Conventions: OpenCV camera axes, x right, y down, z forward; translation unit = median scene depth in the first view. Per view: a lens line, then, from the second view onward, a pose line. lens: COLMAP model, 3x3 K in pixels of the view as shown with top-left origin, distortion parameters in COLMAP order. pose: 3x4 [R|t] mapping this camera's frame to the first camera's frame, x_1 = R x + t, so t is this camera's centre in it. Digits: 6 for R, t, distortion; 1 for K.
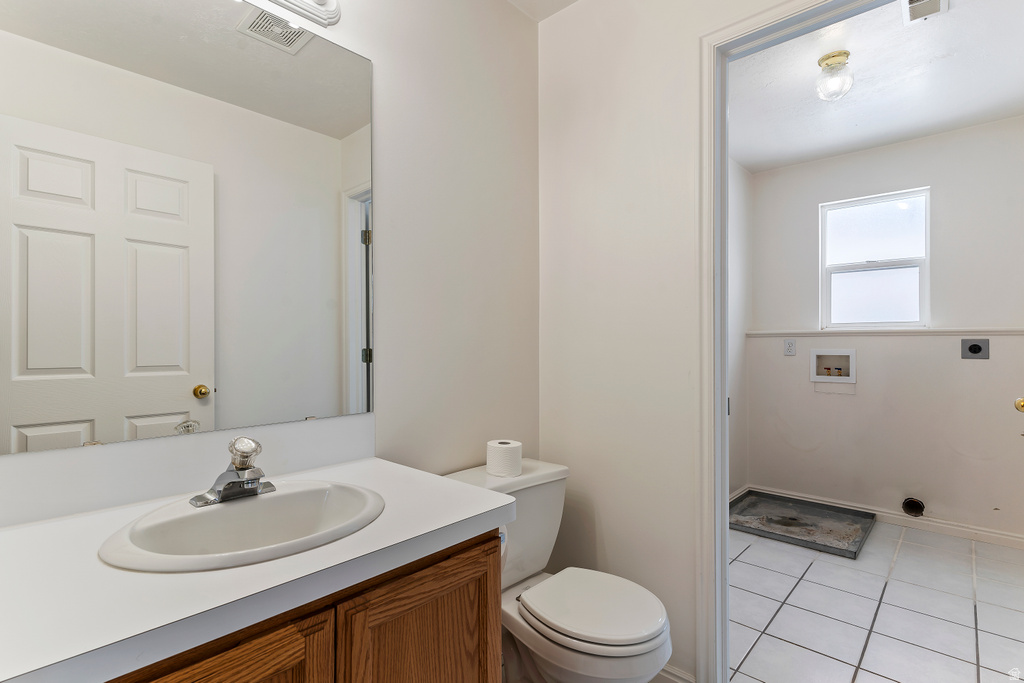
lens RADIAL K [[495.8, 0, 510.0], [0, 495.8, 335.1], [0, 0, 1]] dist [0.004518, -0.001530]
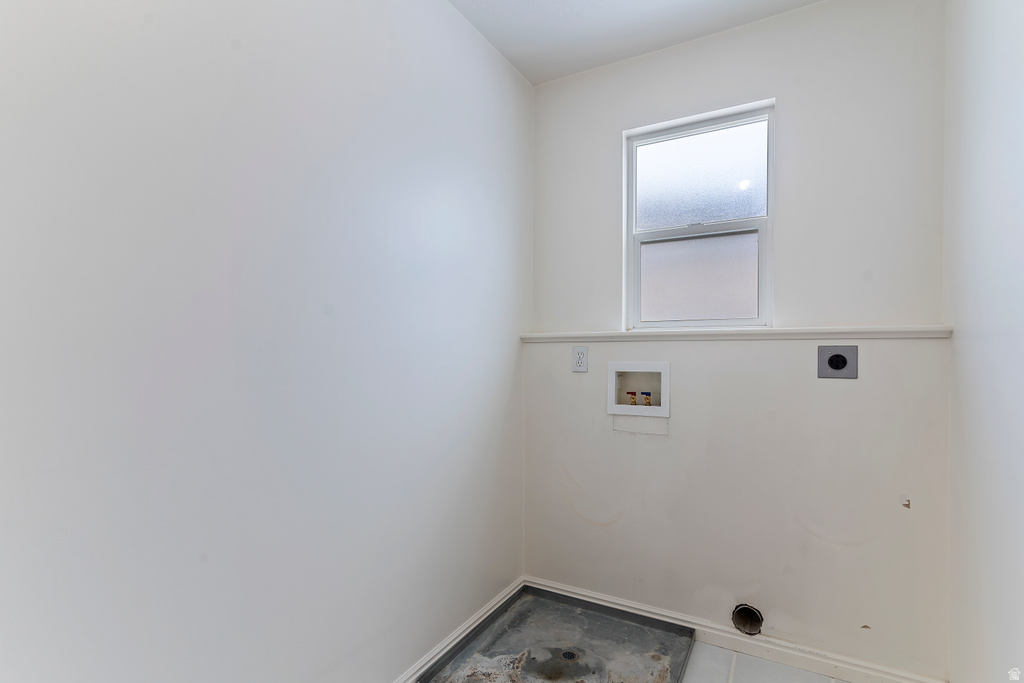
lens RADIAL K [[495.8, 0, 511.7], [0, 495.8, 350.8], [0, 0, 1]] dist [0.004518, -0.001530]
pose [[0.973634, -0.002639, 0.228100, 0.363392], [-0.001244, 0.999857, 0.016877, 0.003999], [-0.228112, -0.016716, 0.973491, 0.443858]]
